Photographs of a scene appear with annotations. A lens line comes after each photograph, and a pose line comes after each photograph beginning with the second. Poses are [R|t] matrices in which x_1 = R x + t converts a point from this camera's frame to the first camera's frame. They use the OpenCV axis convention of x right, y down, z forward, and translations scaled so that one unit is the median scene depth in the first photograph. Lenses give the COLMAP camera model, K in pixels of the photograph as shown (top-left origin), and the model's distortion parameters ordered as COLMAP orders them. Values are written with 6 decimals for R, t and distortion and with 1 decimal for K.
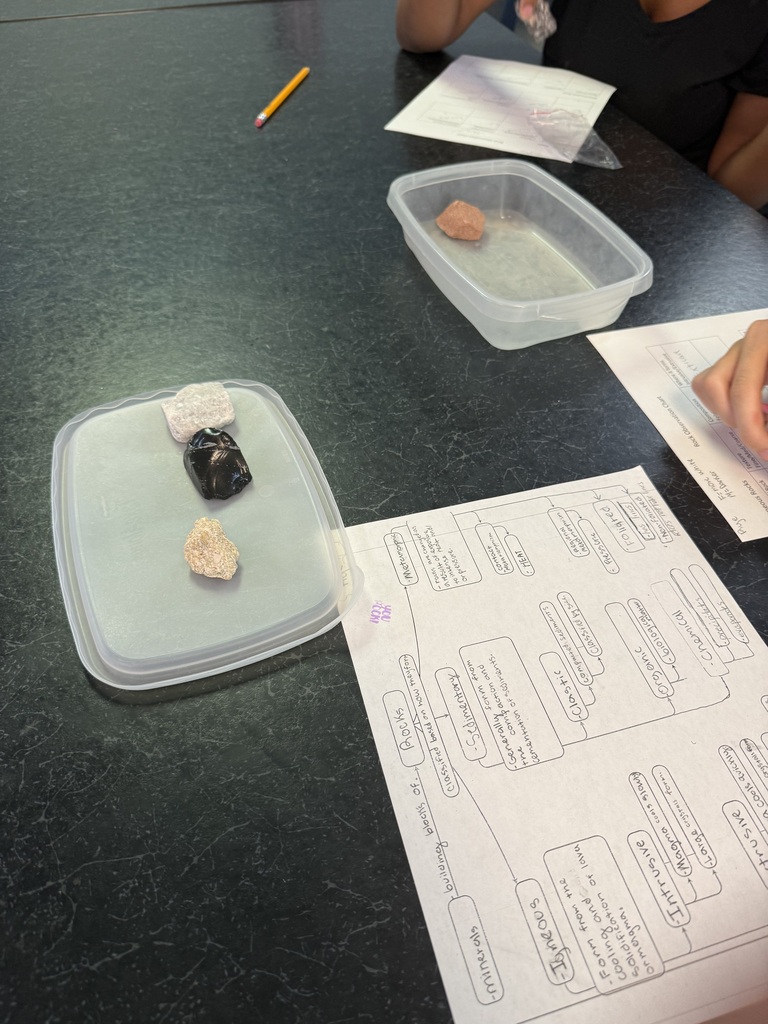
lens RADIAL K [[696.5, 0, 384.0], [0, 696.5, 562.0], [0, 0, 1]] dist [-0.002528, -0.003687]
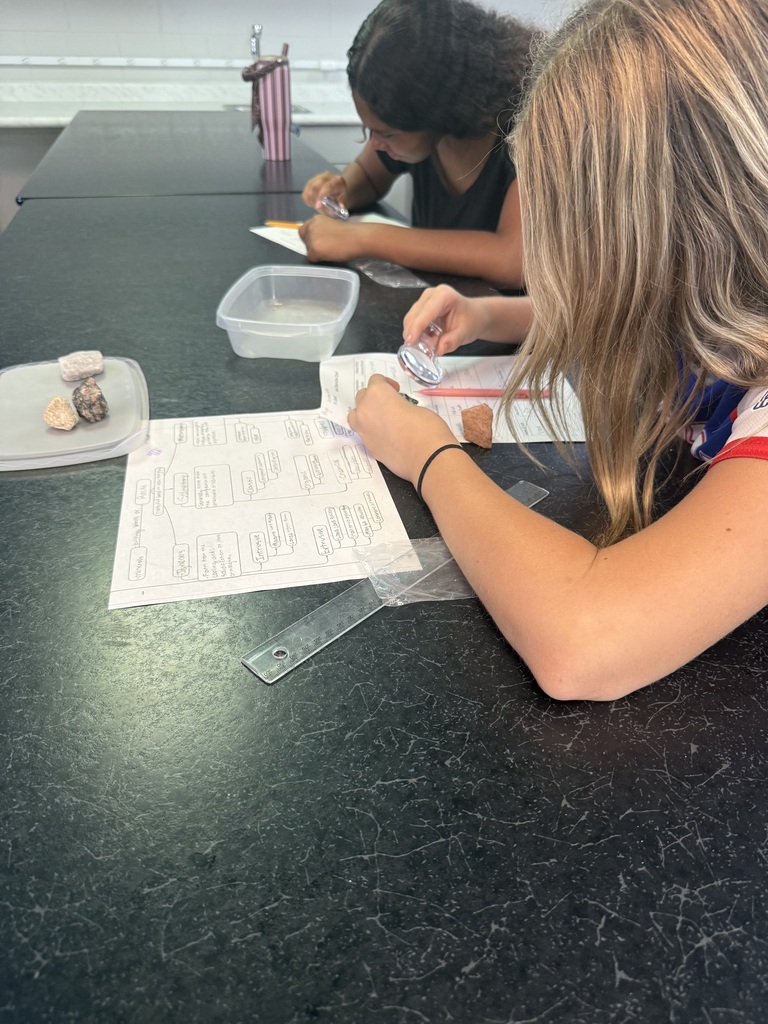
lens RADIAL K [[722.1, 0, 384.0], [0, 722.1, 512.0], [0, 0, 1]] dist [-0.001051, -0.023199]
pose [[0.998877, 0.042215, -0.021529, 0.391793], [-0.046818, 0.949341, -0.310741, 0.483633], [0.007320, 0.311400, 0.950251, -0.381797]]
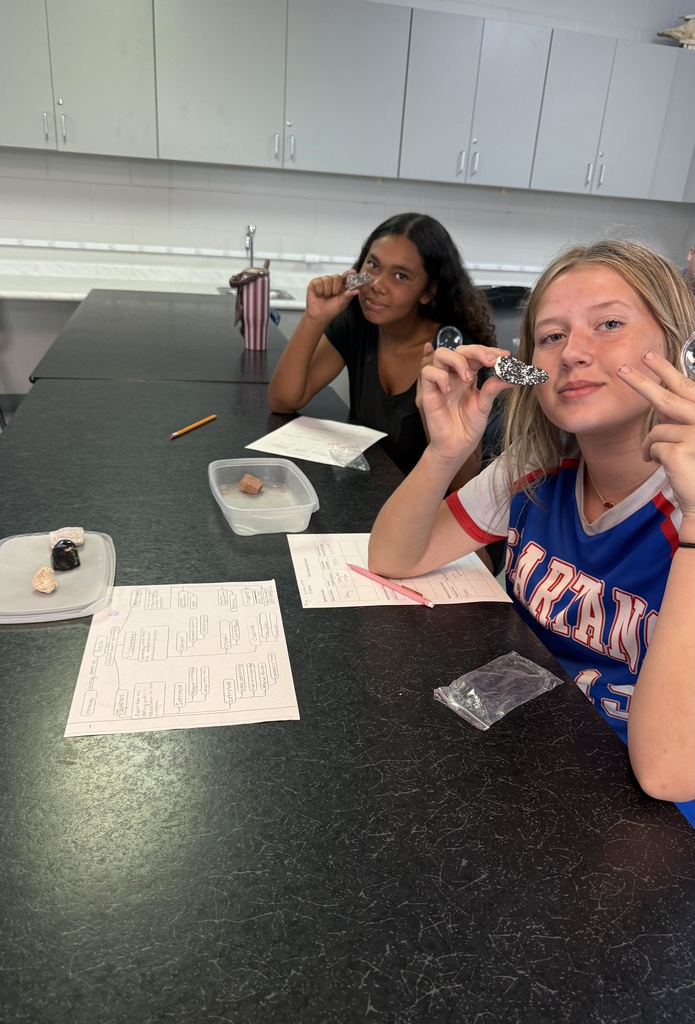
lens RADIAL K [[719.5, 0, 347.5], [0, 719.5, 512.0], [0, 0, 1]] dist [-0.006366, -0.006200]
pose [[0.995107, 0.087075, -0.046682, 0.530502], [-0.098784, 0.868541, -0.485672, 0.544915], [-0.001745, 0.487908, 0.872893, -0.724727]]
